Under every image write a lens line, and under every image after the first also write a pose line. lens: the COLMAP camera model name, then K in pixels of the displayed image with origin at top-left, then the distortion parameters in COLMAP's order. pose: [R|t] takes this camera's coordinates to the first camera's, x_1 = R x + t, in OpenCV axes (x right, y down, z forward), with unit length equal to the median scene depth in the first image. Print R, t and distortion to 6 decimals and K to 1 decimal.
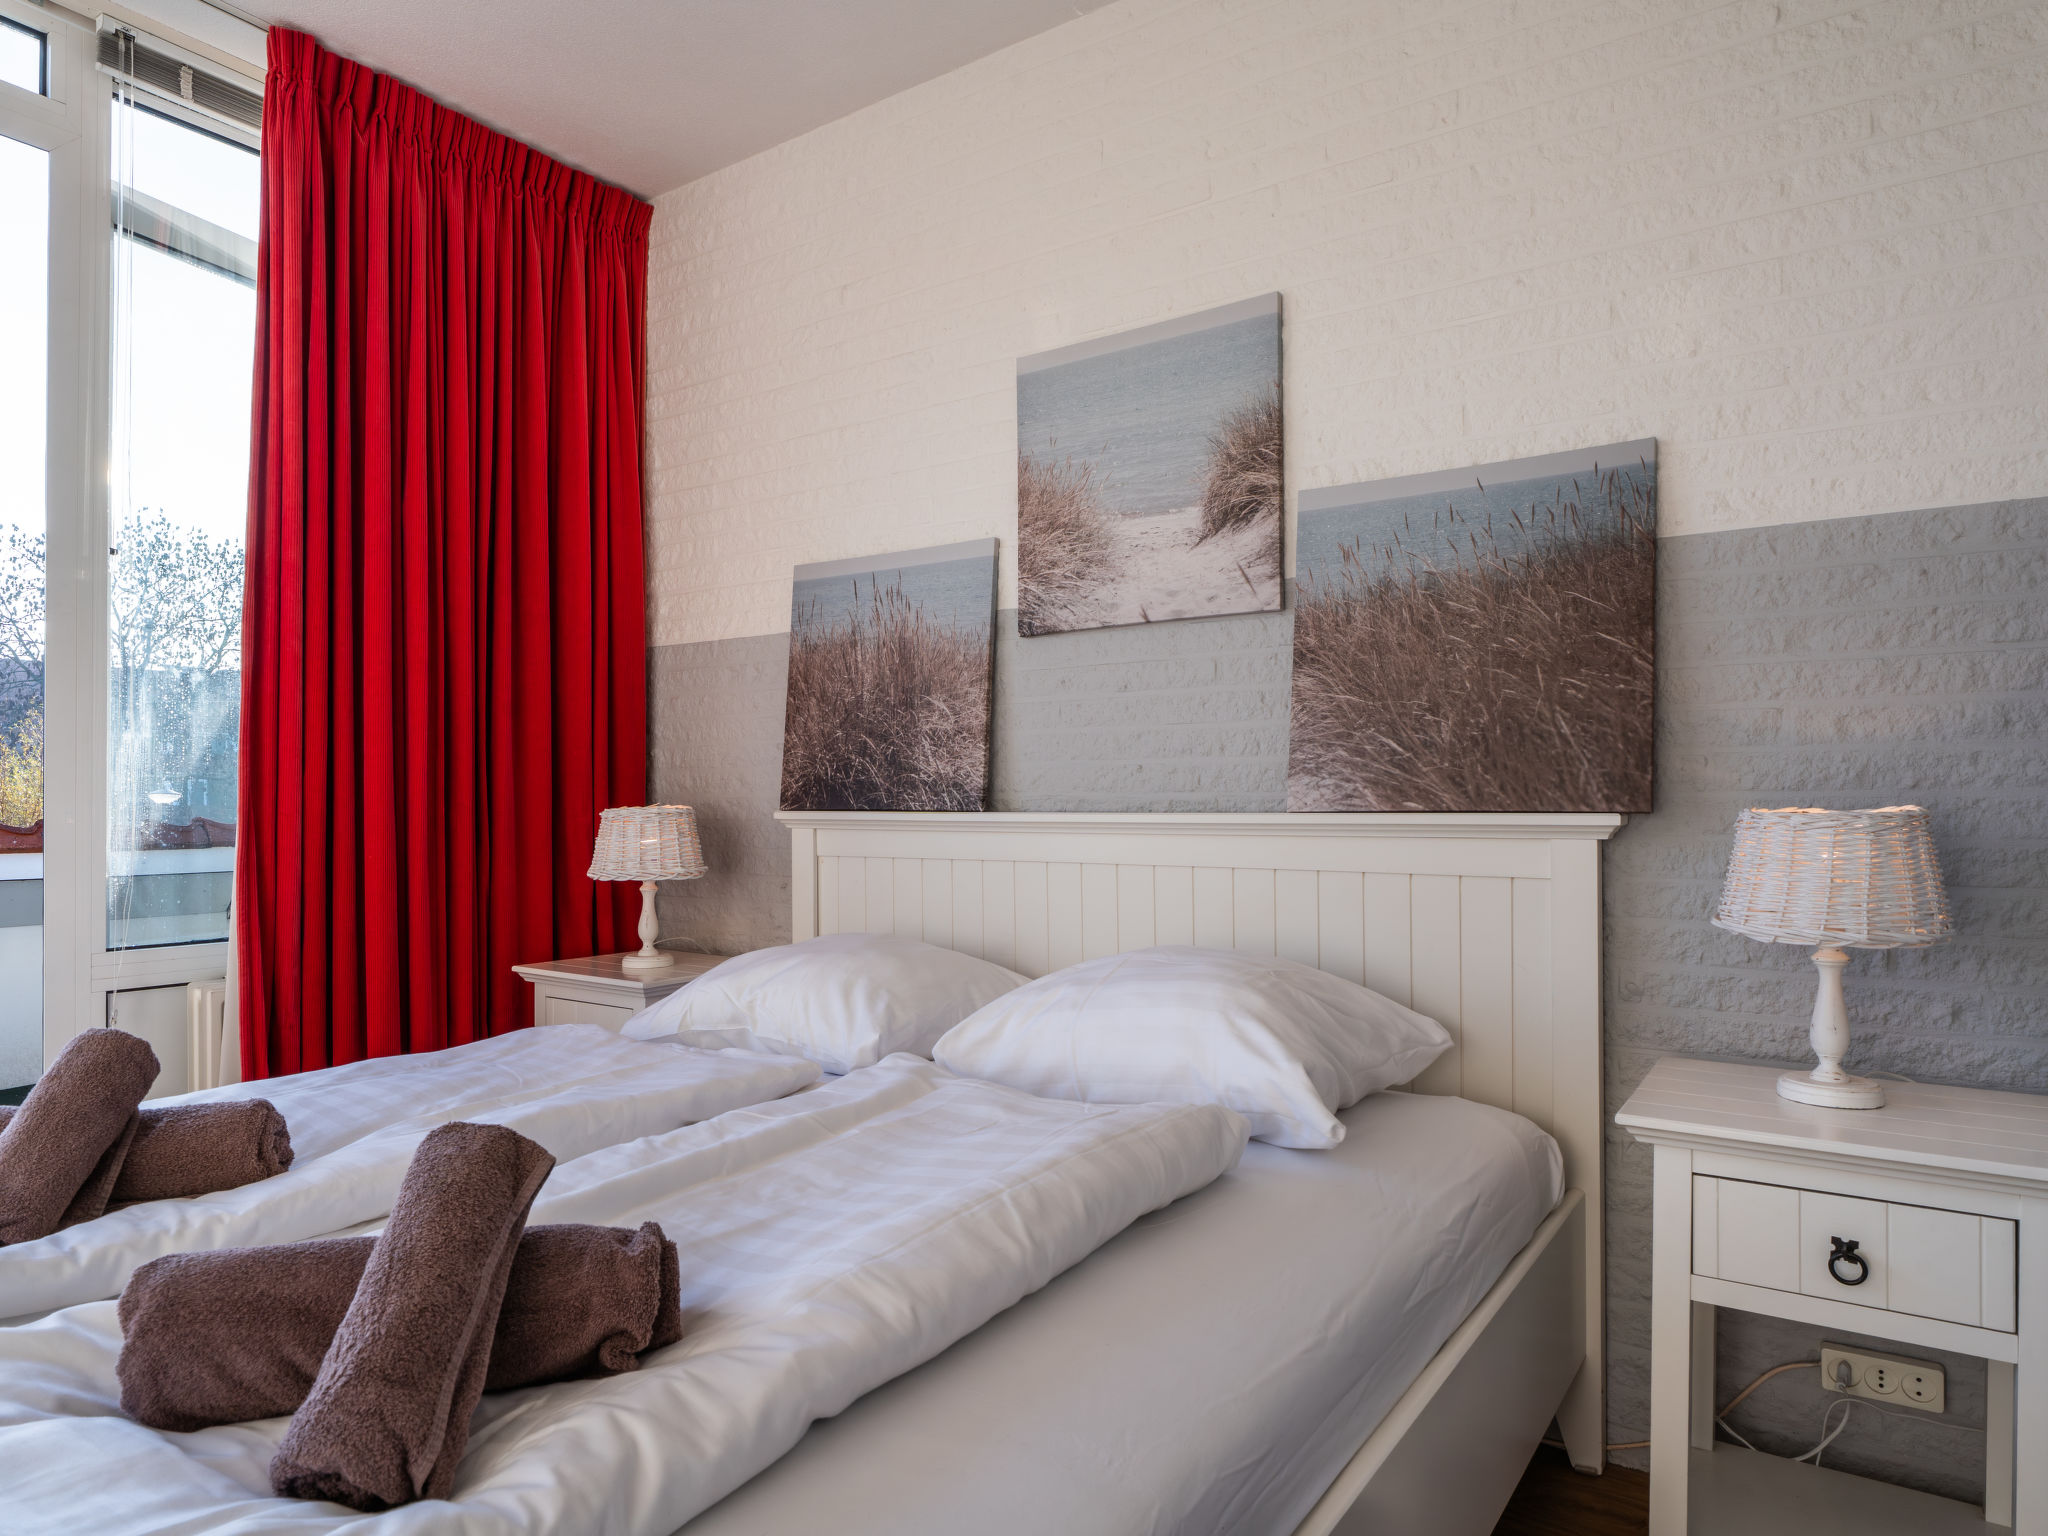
lens RADIAL K [[1245.0, 0, 1024.0], [0, 1245.0, 768.0], [0, 0, 1]] dist [-0.048920, 0.039626]
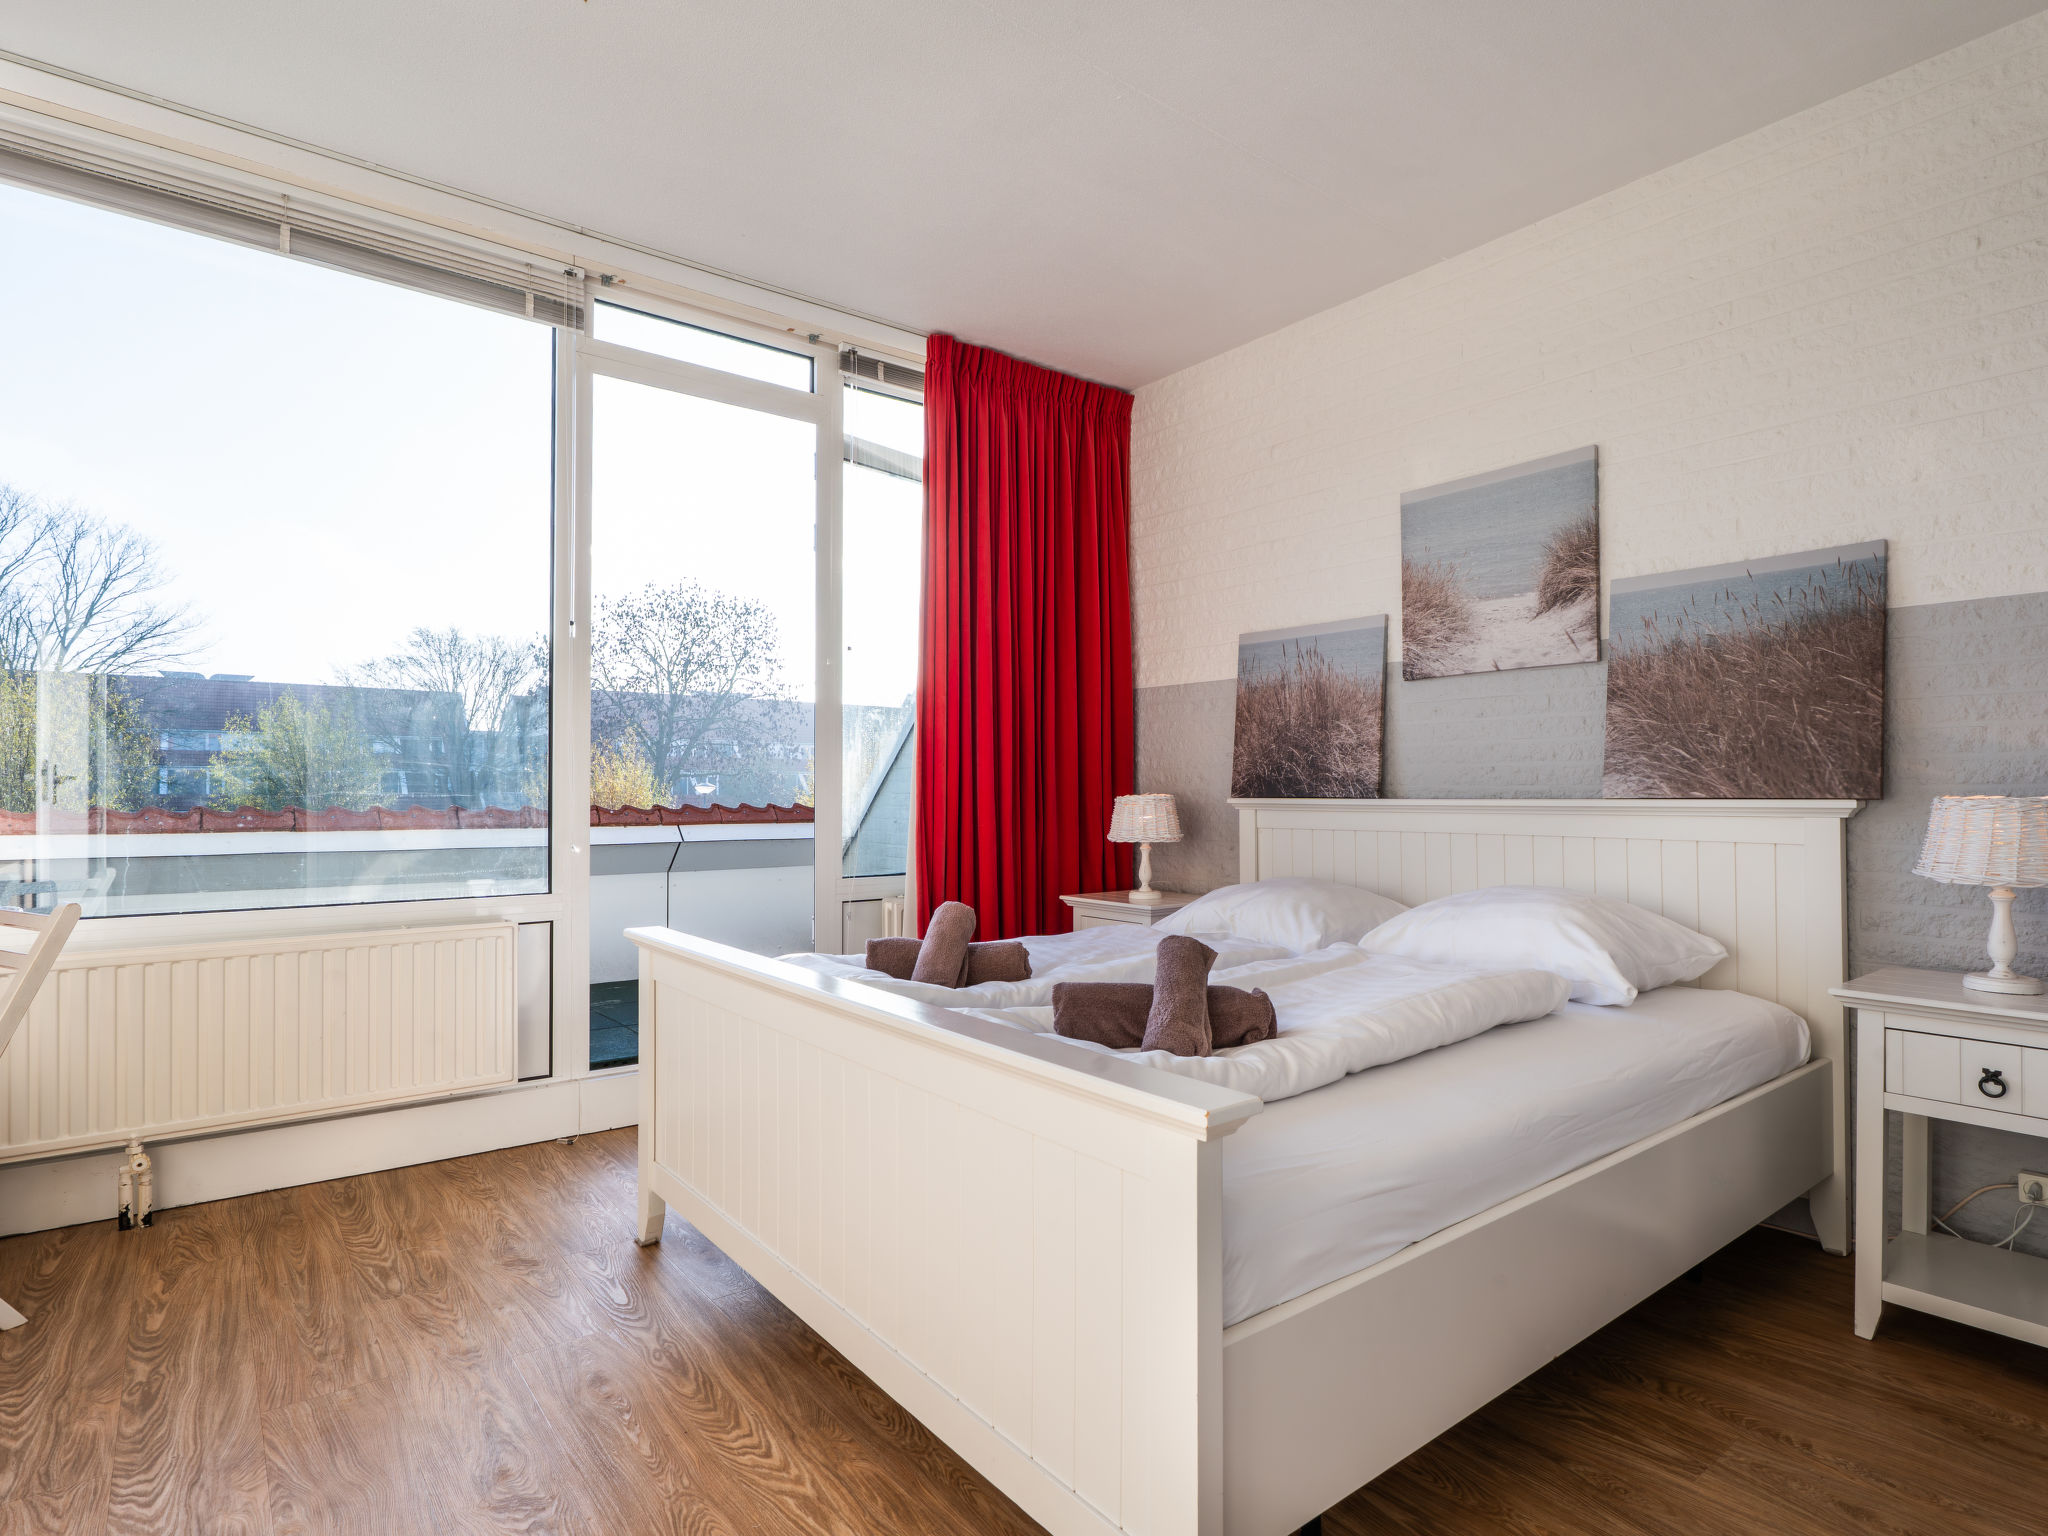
lens RADIAL K [[1102.4, 0, 986.9], [0, 1102.4, 768.3], [0, 0, 1]] dist [-0.012478, 0.001755]
pose [[0.947957, -0.006712, -0.318329, -0.065081], [0.008562, 0.999954, 0.004411, -0.012250], [0.318284, -0.006907, 0.947970, -0.457891]]
